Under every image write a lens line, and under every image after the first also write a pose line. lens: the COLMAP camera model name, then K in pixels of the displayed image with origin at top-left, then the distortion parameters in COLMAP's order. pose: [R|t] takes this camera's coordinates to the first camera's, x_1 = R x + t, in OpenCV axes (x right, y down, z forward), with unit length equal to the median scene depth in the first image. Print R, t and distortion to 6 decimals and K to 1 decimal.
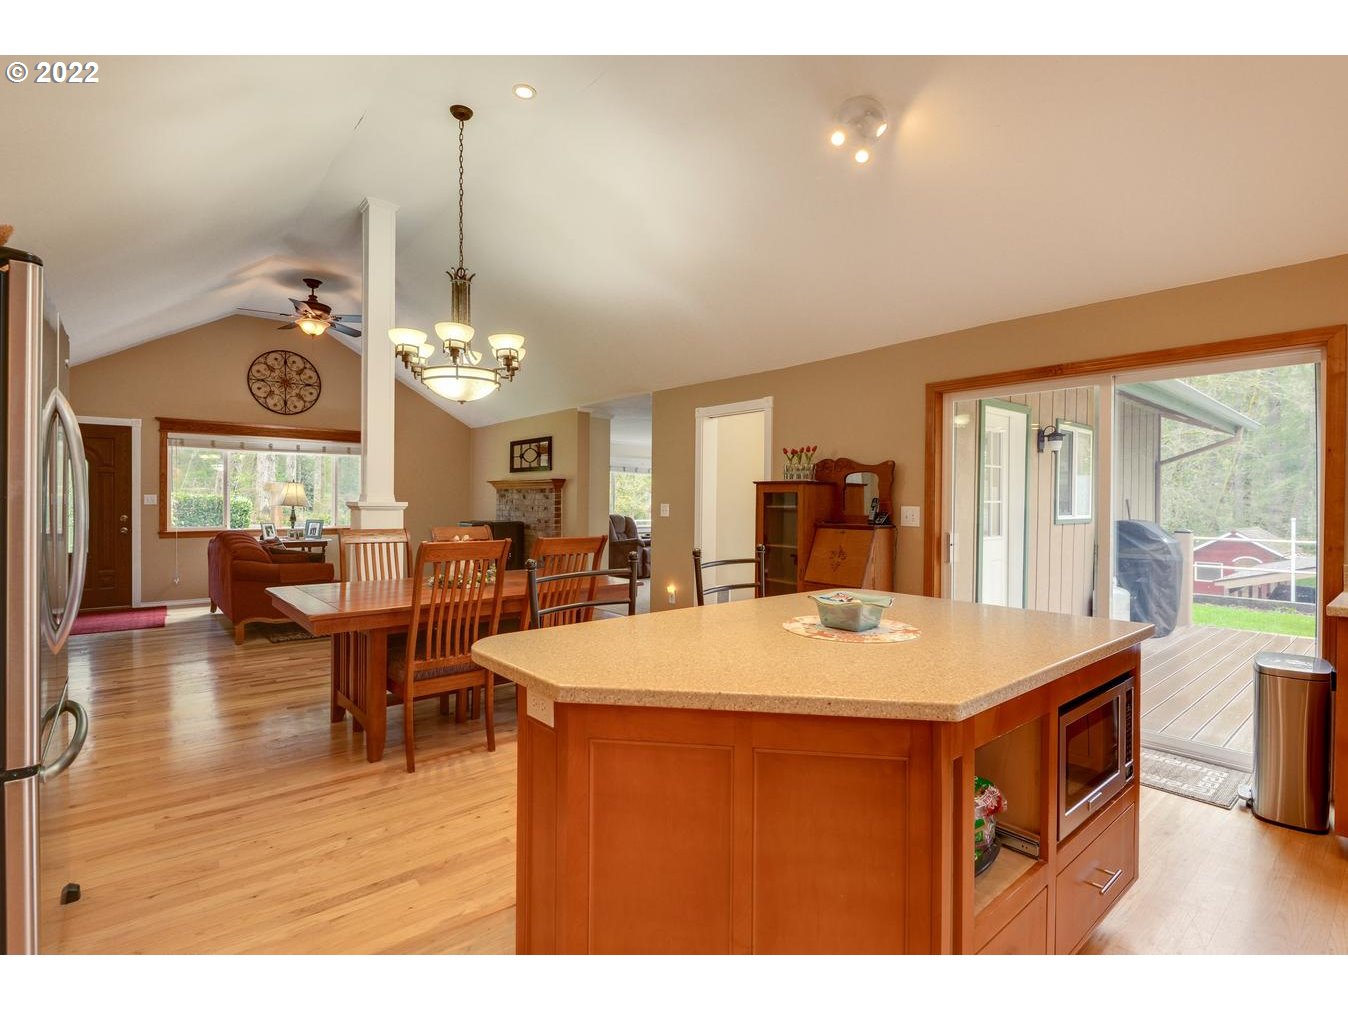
lens RADIAL K [[653.0, 0, 681.2], [0, 653.0, 499.3], [0, 0, 1]] dist [0.017437, -0.009459]
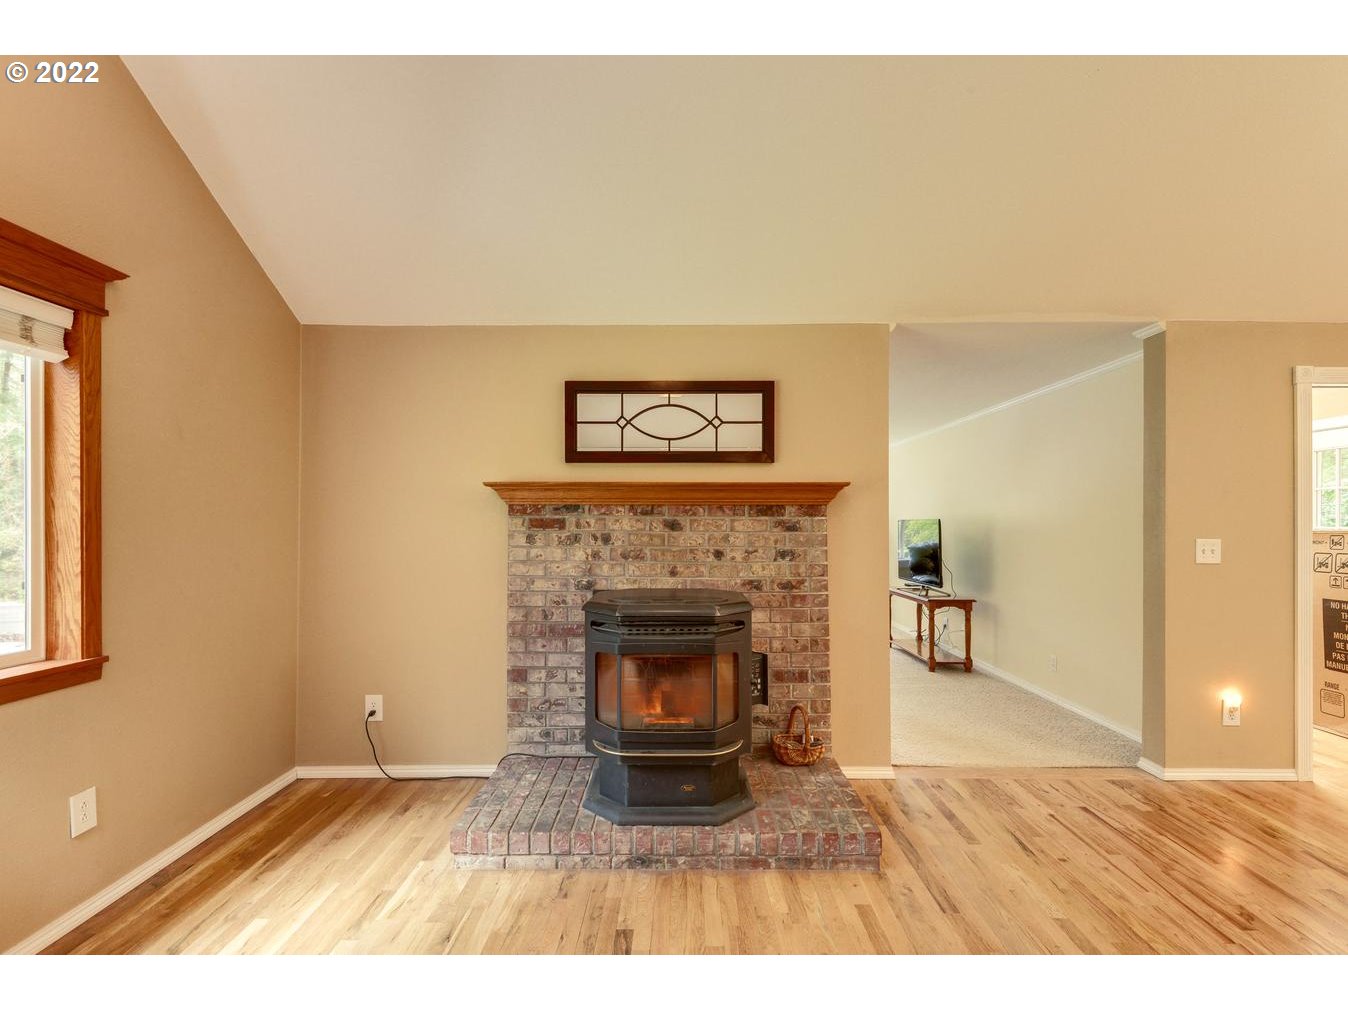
lens RADIAL K [[653.0, 0, 695.2], [0, 653.0, 522.4], [0, 0, 1]] dist [0.017437, -0.009459]
pose [[0.659782, -0.006842, 0.751426, -0.537520], [0.002630, 0.999973, 0.006797, -0.008513], [-0.751452, -0.002508, 0.659783, 0.742100]]
